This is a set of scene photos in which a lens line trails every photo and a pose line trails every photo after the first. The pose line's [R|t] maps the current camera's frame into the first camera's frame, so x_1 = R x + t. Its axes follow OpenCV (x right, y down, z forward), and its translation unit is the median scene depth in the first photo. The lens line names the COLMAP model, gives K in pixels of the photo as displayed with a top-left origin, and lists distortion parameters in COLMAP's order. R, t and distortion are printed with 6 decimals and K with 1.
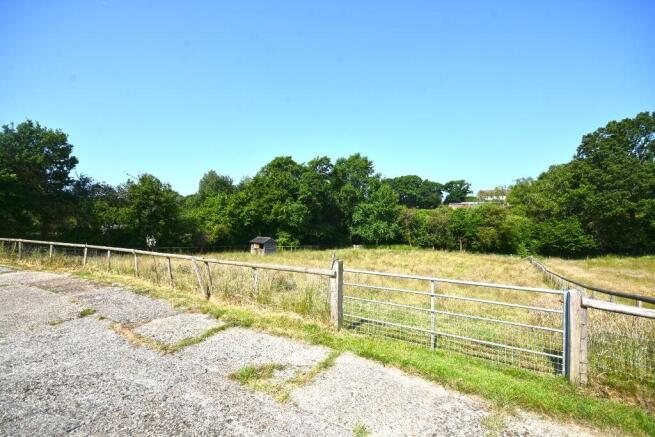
lens RADIAL K [[289.1, 0, 329.9], [0, 289.1, 222.2], [0, 0, 1]] dist [0.002269, -0.009626]
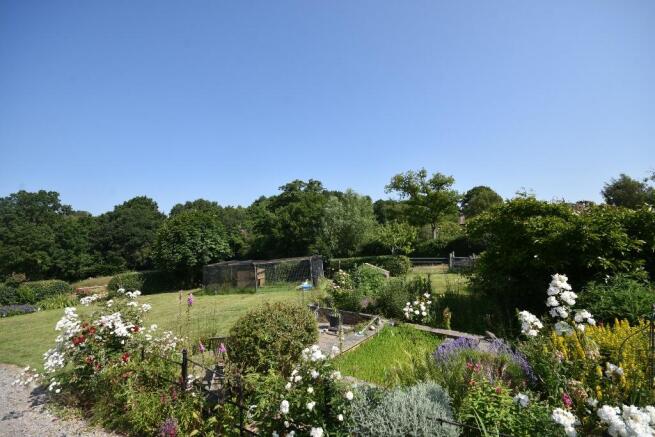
lens RADIAL K [[289.1, 0, 329.9], [0, 289.1, 222.2], [0, 0, 1]] dist [0.002269, -0.009626]
pose [[0.053935, 0.064021, 0.996490, -0.247719], [0.058343, 0.996036, -0.067150, -0.032228], [-0.996839, 0.061760, 0.049986, -0.467814]]
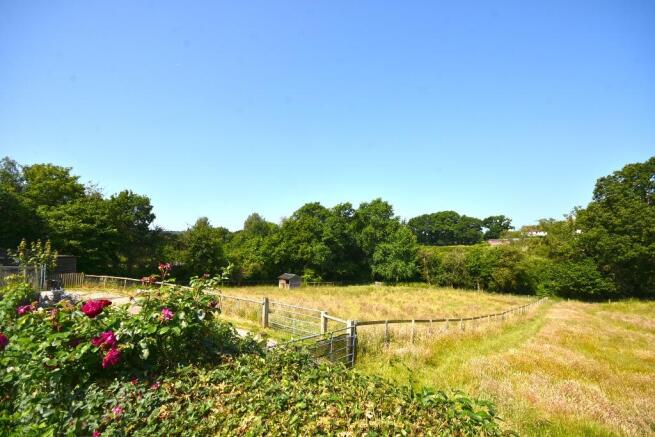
lens RADIAL K [[289.1, 0, 329.9], [0, 289.1, 222.2], [0, 0, 1]] dist [0.002269, -0.009626]
pose [[0.988792, -0.005106, -0.149213, 0.086735], [-0.011858, 0.993572, -0.112581, -0.021339], [0.148829, 0.113088, 0.982375, -0.127154]]
